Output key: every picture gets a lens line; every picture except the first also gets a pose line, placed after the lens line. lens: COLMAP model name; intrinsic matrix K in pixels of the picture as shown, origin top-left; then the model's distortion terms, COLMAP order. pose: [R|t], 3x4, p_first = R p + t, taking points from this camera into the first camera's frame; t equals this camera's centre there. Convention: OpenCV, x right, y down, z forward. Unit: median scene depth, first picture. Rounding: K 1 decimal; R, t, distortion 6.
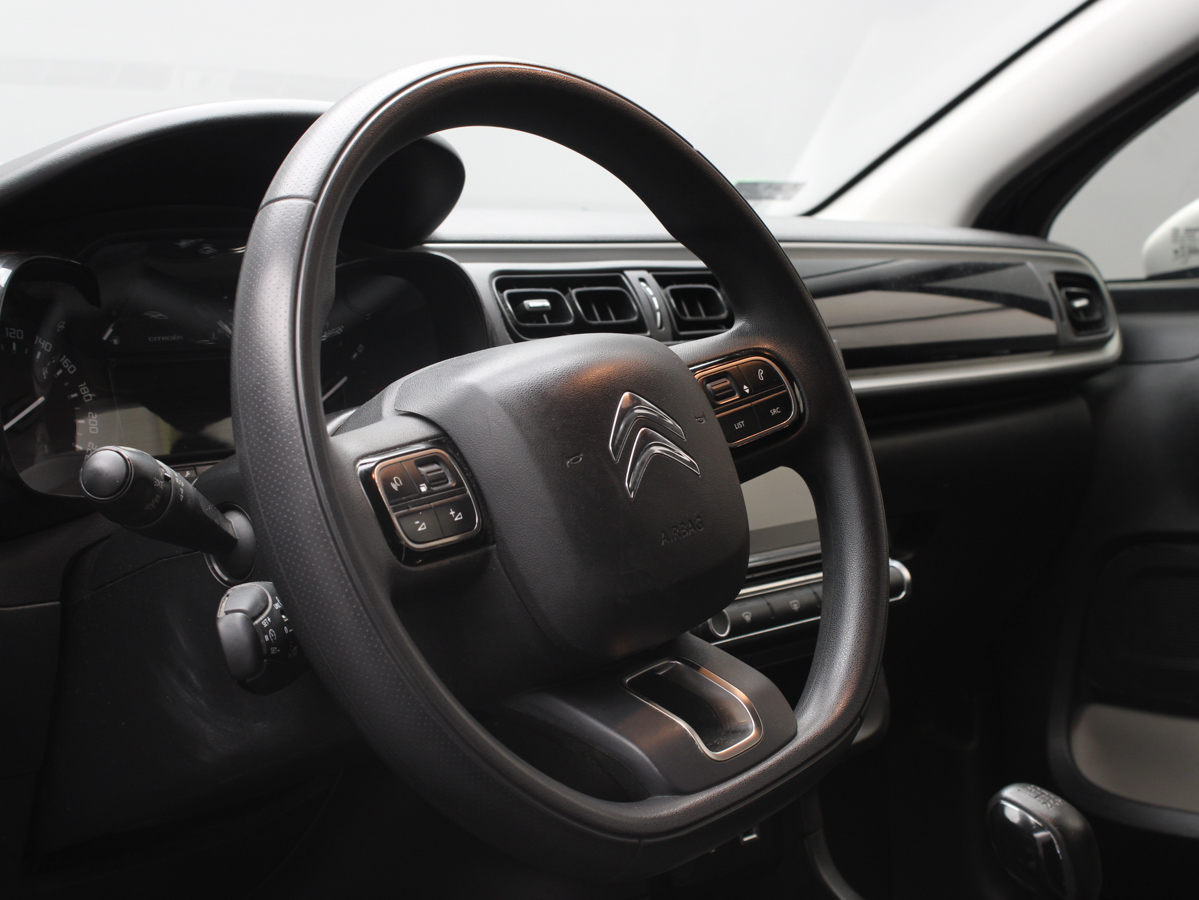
lens RADIAL K [[2128.1, 0, 600.9], [0, 2128.1, 443.3], [0, 0, 1]] dist [0.053178, 0.000000]
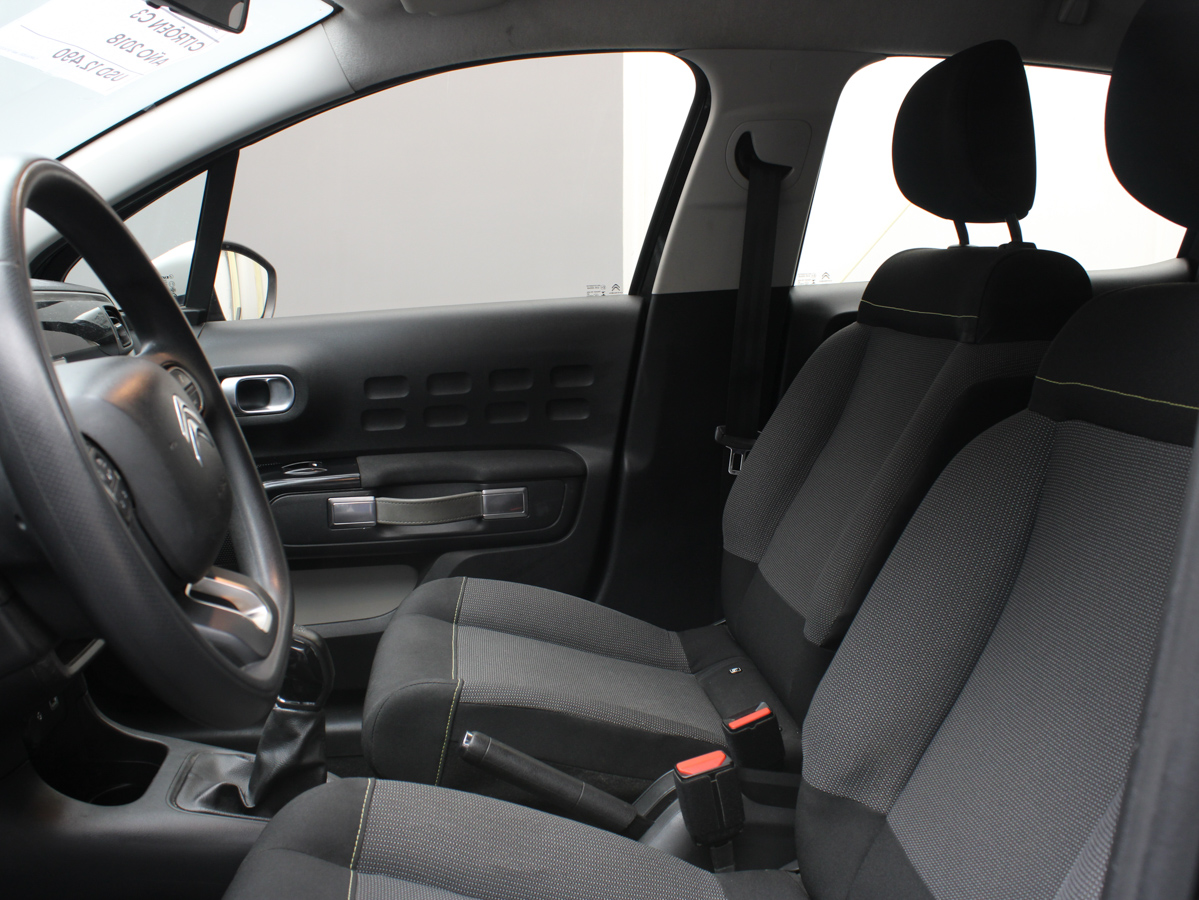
lens RADIAL K [[1290.2, 0, 611.1], [0, 1290.2, 453.9], [0, 0, 1]] dist [-0.049537, 0.000000]
pose [[0.685560, -0.118146, 0.718366, -0.370820], [0.089845, 0.992931, 0.077560, -0.022892], [-0.722451, 0.011369, 0.691328, 0.171727]]
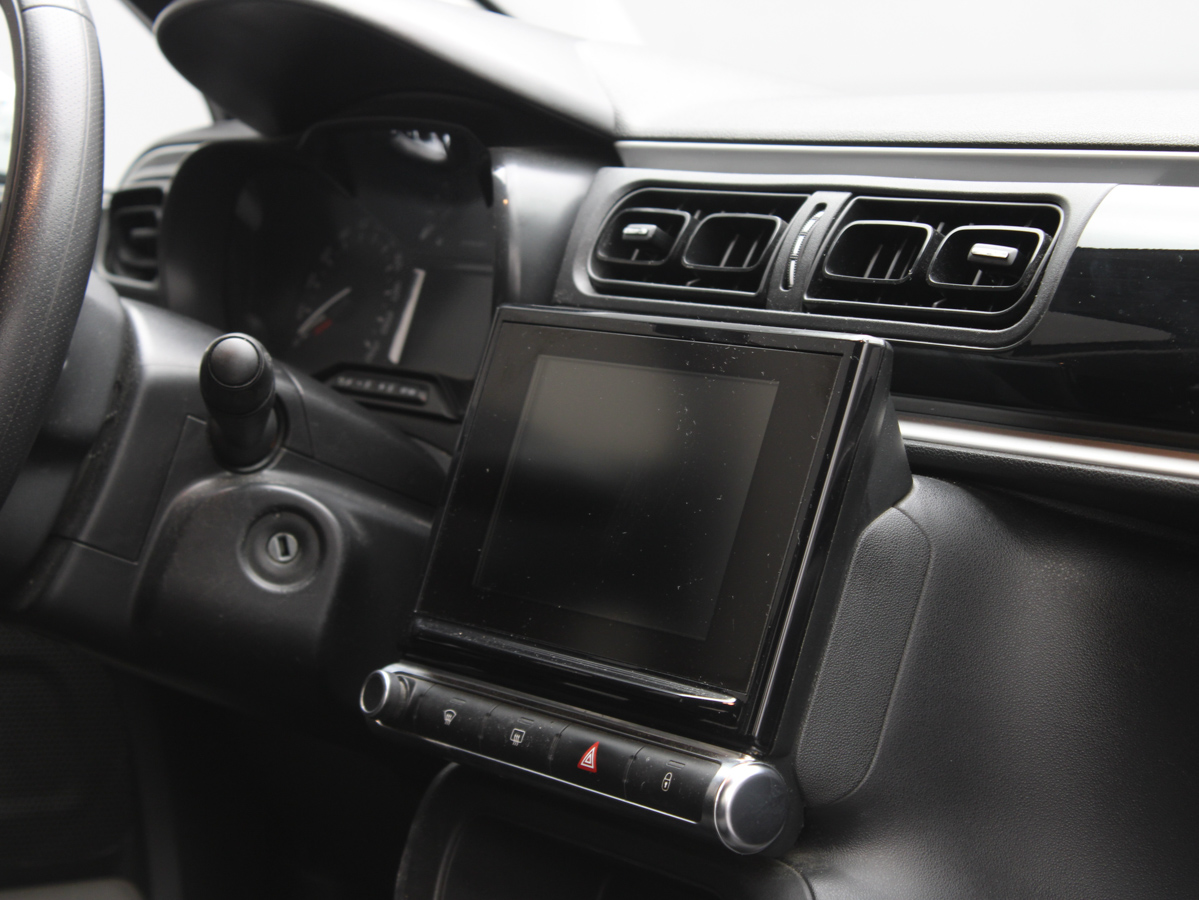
lens RADIAL K [[3405.4, 0, 593.5], [0, 3405.4, 449.2], [0, 0, 1]] dist [0.200027, 0.000000]
pose [[-0.304341, 0.080657, -0.949142, 1.286098], [-0.109114, 0.986898, 0.118853, -0.156053], [0.946293, 0.139737, -0.291553, 1.643778]]
